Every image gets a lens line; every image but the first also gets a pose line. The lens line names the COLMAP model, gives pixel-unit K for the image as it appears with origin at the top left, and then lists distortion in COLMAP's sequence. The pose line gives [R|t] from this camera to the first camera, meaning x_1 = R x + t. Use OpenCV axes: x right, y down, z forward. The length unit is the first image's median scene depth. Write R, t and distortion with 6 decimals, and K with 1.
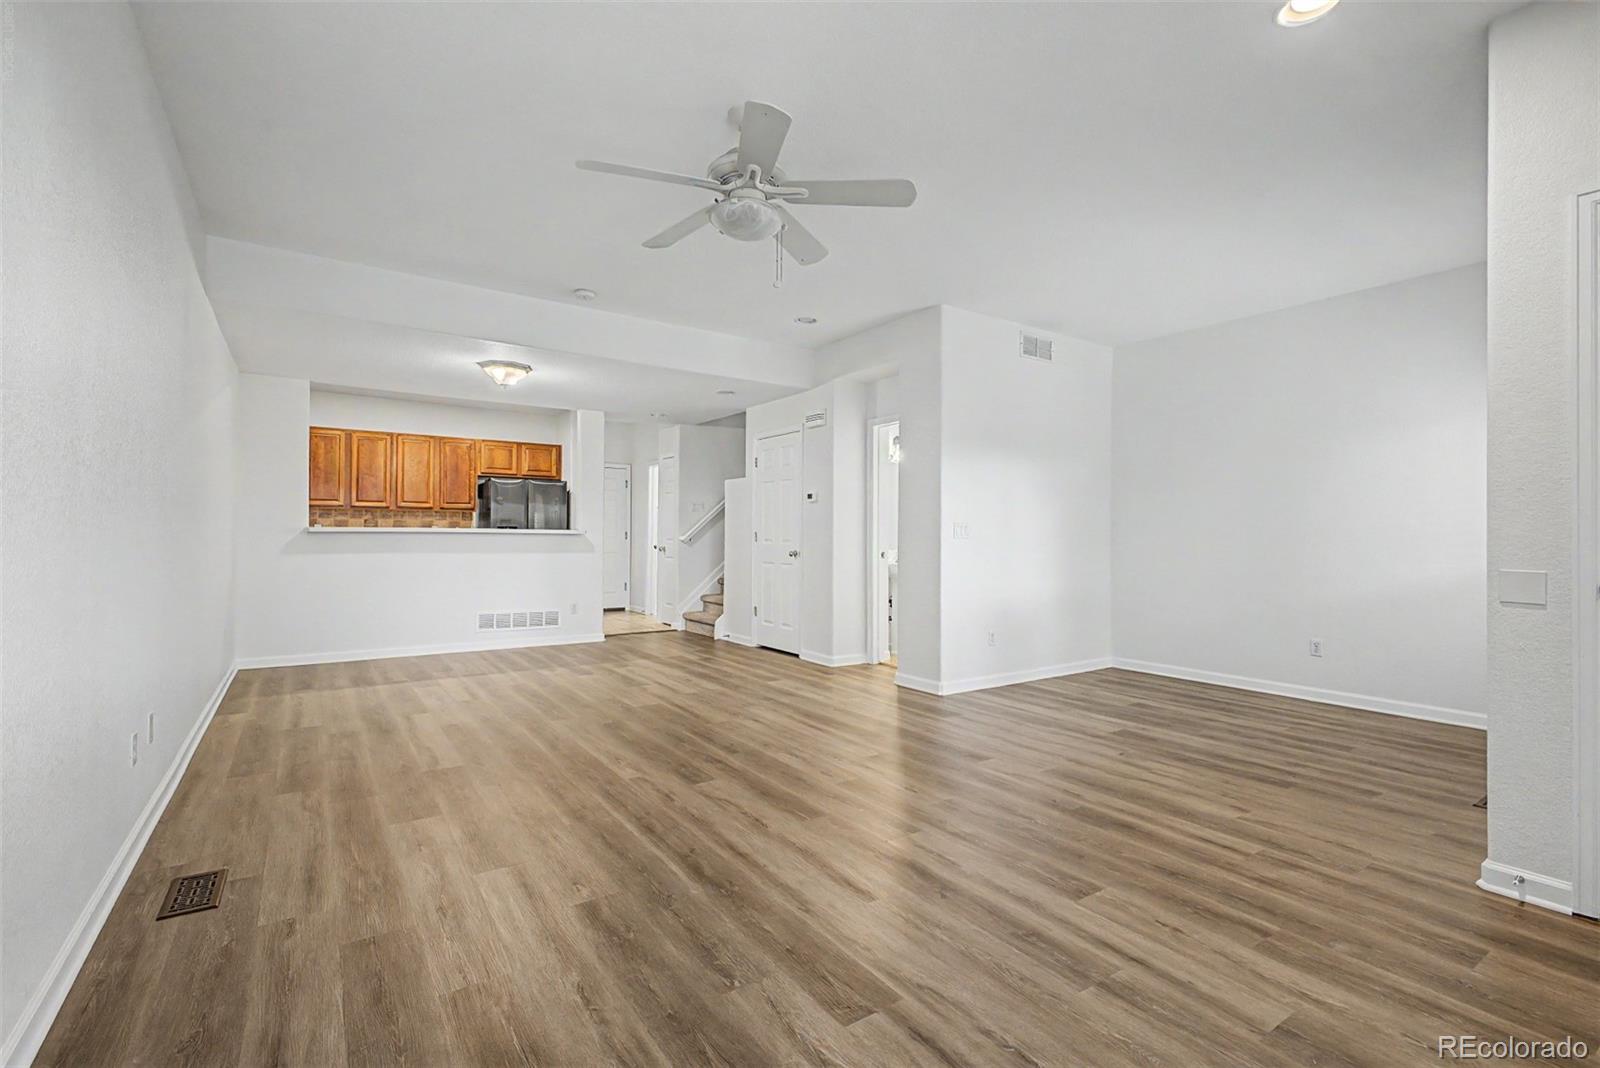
lens RADIAL K [[744.6, 0, 800.6], [0, 744.6, 529.4], [0, 0, 1]] dist [0.002650, -0.000610]
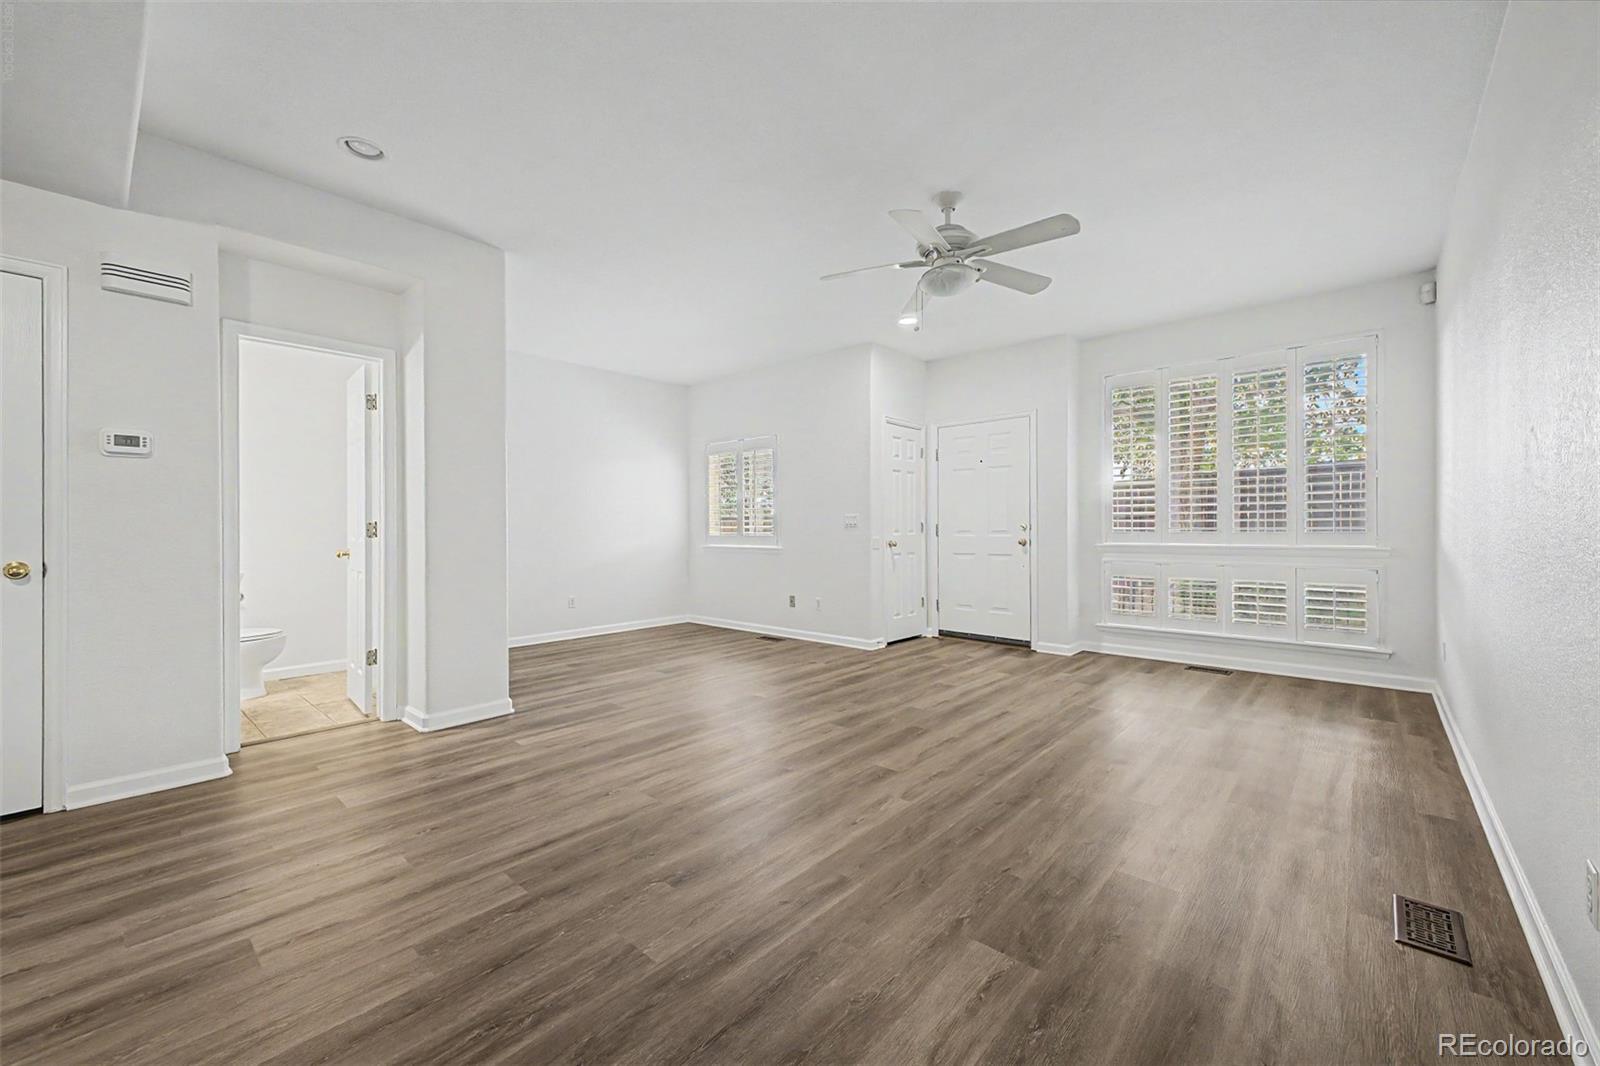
lens RADIAL K [[642.7, 0, 816.6], [0, 642.7, 531.4], [0, 0, 1]] dist [0.014333, -0.004341]
pose [[-0.276796, -0.015665, 0.960801, -0.932724], [-0.007472, 0.999872, 0.014149, 0.006029], [-0.960900, -0.003263, -0.276877, 1.327238]]
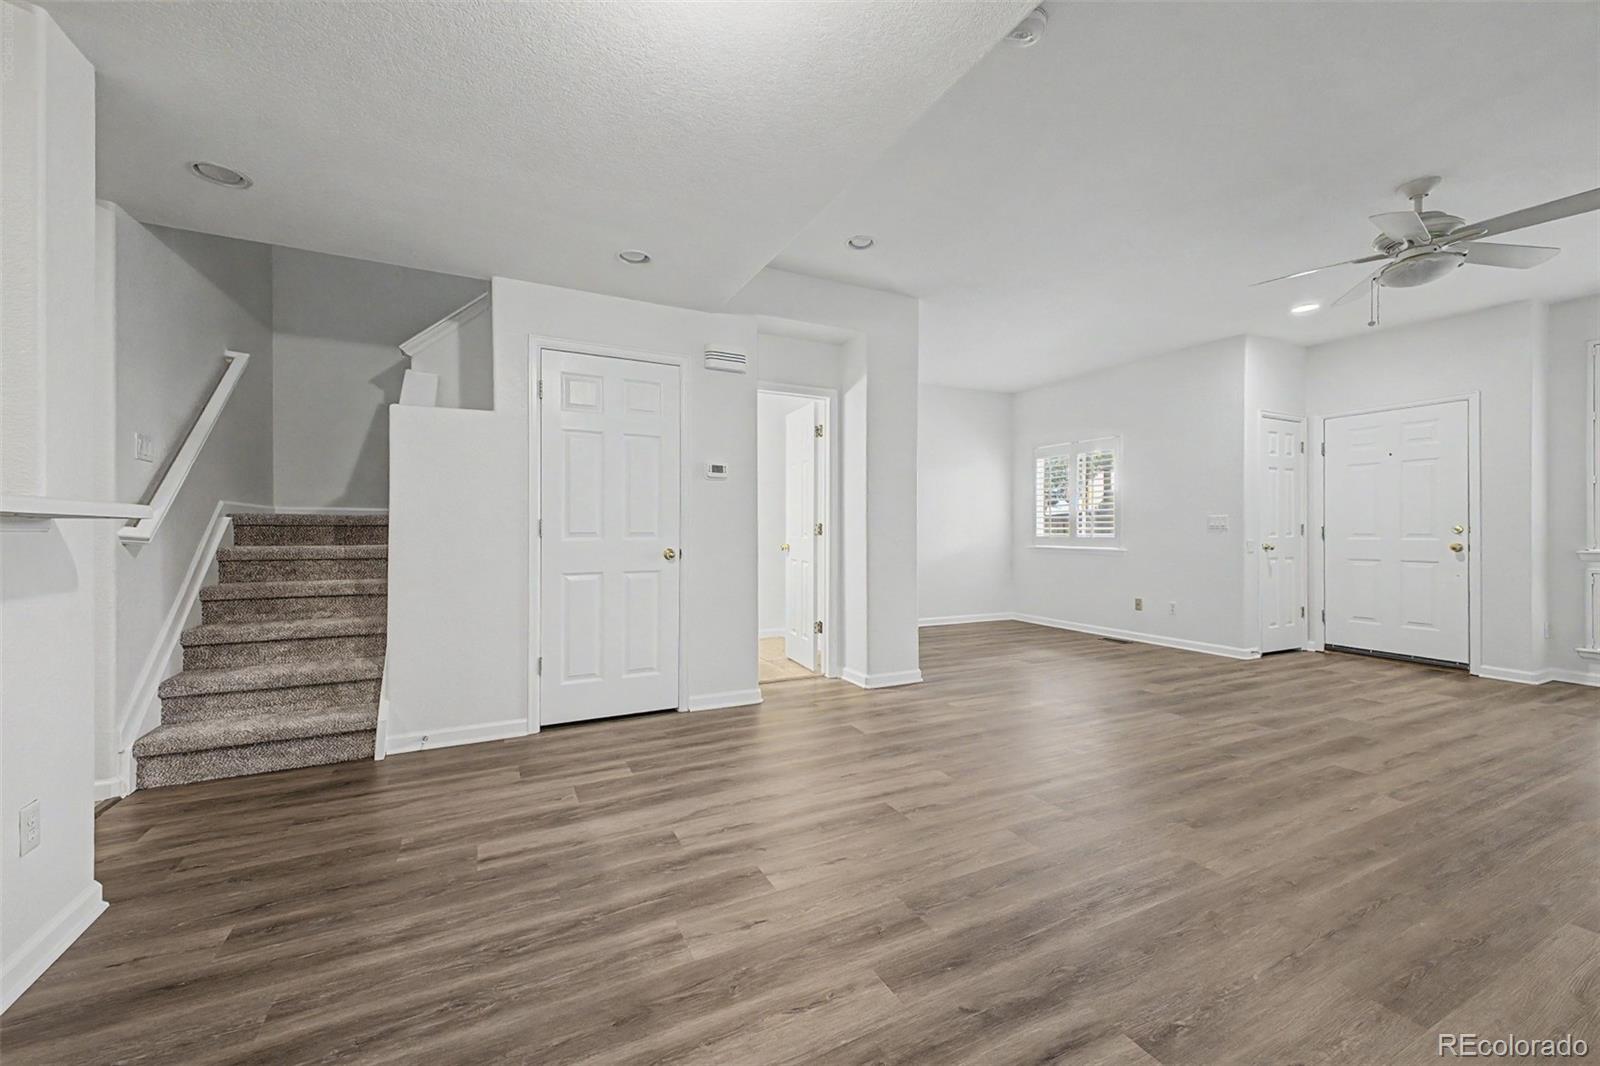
lens RADIAL K [[642.7, 0, 802.3], [0, 642.7, 530.0], [0, 0, 1]] dist [0.014333, -0.004341]
pose [[0.120598, -0.010899, 0.992642, -1.082118], [-0.007767, 0.999899, 0.011923, 0.009356], [-0.992671, -0.009148, 0.120501, 1.625617]]
